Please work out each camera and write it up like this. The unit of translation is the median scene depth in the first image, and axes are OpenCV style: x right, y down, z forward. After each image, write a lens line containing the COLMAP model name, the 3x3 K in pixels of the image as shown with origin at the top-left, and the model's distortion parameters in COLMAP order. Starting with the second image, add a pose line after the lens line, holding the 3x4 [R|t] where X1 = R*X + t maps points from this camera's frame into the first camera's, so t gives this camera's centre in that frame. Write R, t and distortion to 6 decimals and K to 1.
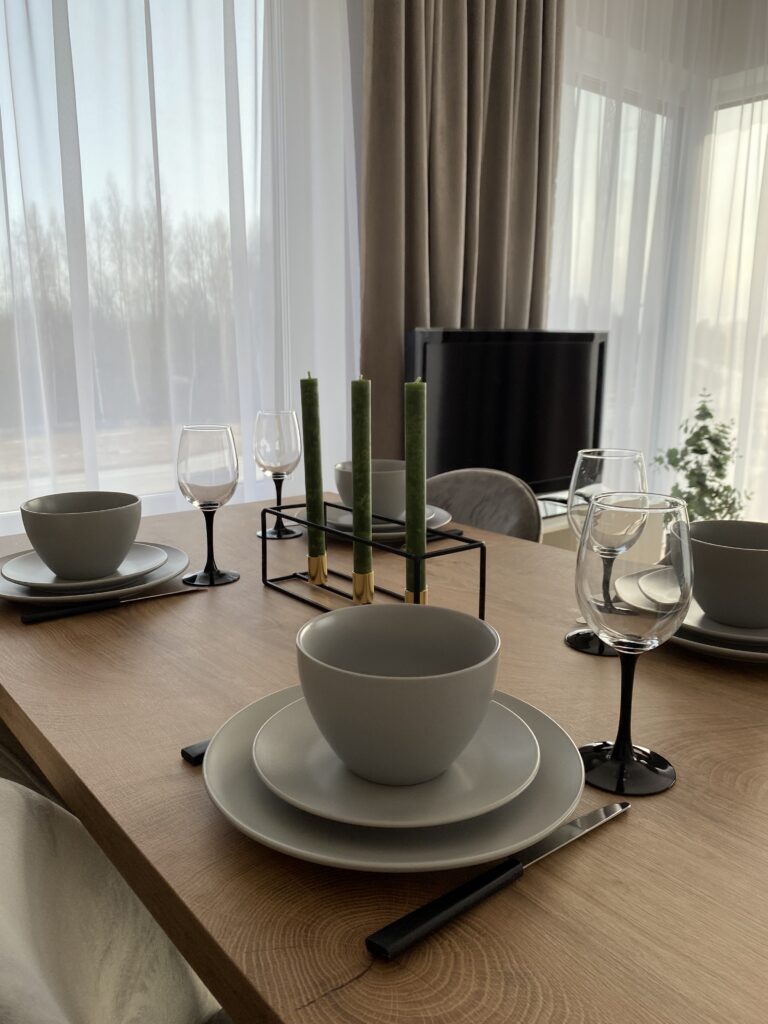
lens RADIAL K [[781.9, 0, 385.3], [0, 781.9, 512.5], [0, 0, 1]] dist [0.005206, -0.001270]
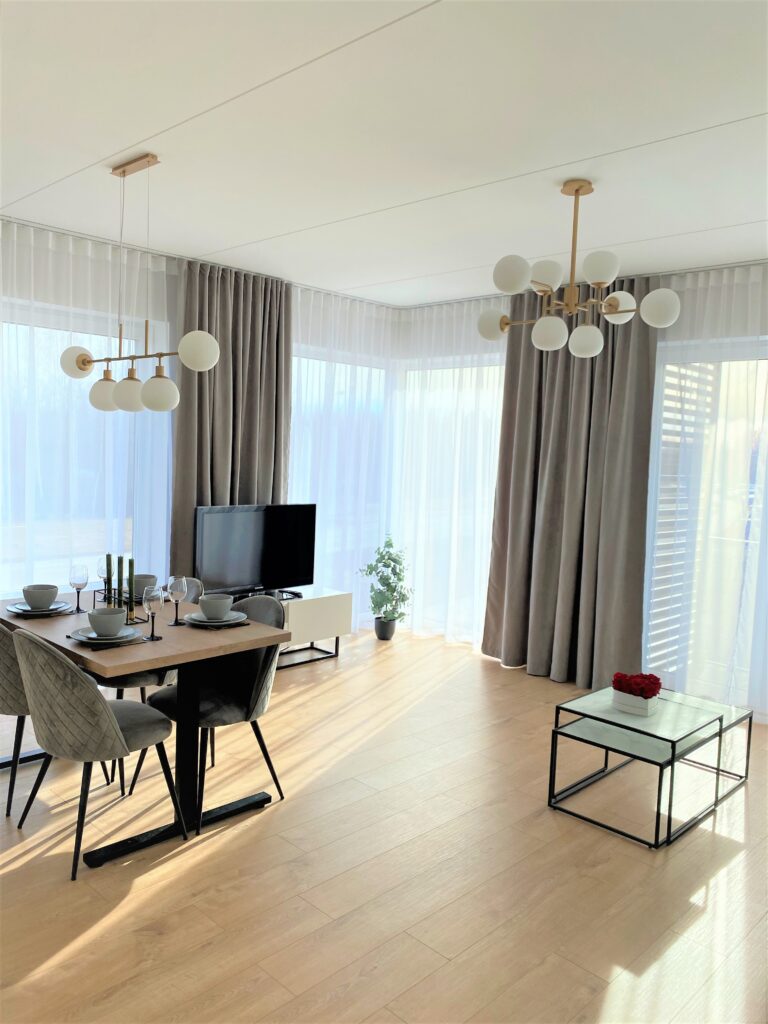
lens RADIAL K [[781.9, 0, 385.3], [0, 781.9, 512.5], [0, 0, 1]] dist [0.005206, -0.001270]
pose [[0.995829, 0.028615, 0.086634, 0.277934], [-0.018240, 0.992816, -0.118255, 0.013169], [-0.089395, 0.116181, 0.989197, -0.877102]]
